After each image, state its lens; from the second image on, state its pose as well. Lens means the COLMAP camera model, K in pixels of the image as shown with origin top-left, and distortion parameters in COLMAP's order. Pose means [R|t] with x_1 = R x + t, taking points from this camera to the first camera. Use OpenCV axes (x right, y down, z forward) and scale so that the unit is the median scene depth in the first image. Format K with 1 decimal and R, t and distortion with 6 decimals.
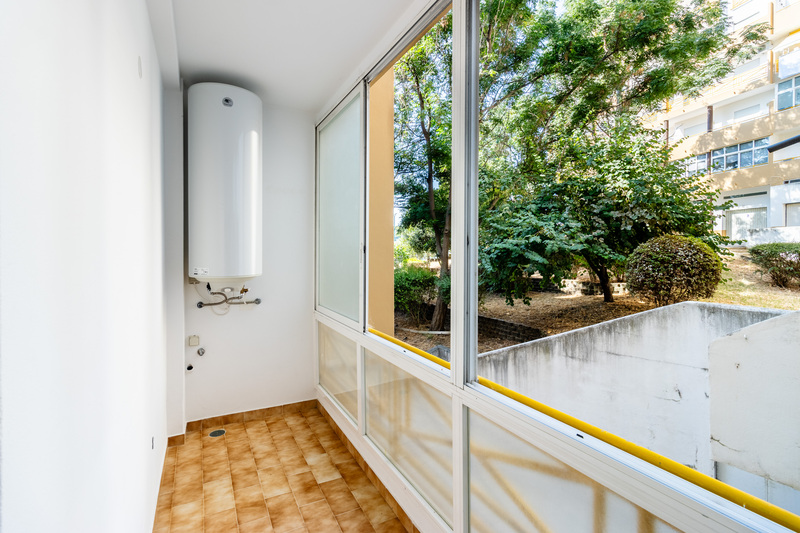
lens RADIAL K [[371.9, 0, 397.6], [0, 371.9, 253.6], [0, 0, 1]] dist [0.001175, 0.000247]
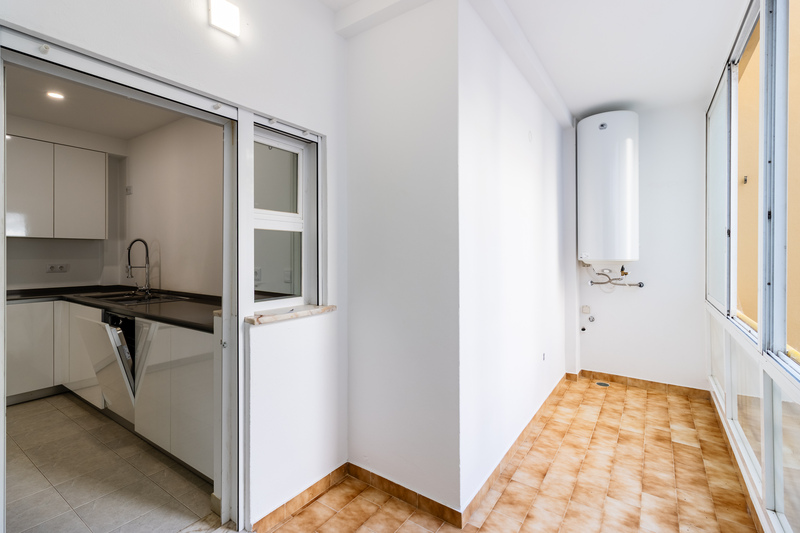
lens RADIAL K [[371.9, 0, 397.6], [0, 371.9, 253.6], [0, 0, 1]] dist [0.001175, 0.000247]
pose [[0.462209, -0.002658, -0.886767, 0.353179], [0.000435, 0.999996, -0.002771, 0.041441], [0.886771, 0.000895, 0.462208, -0.233250]]
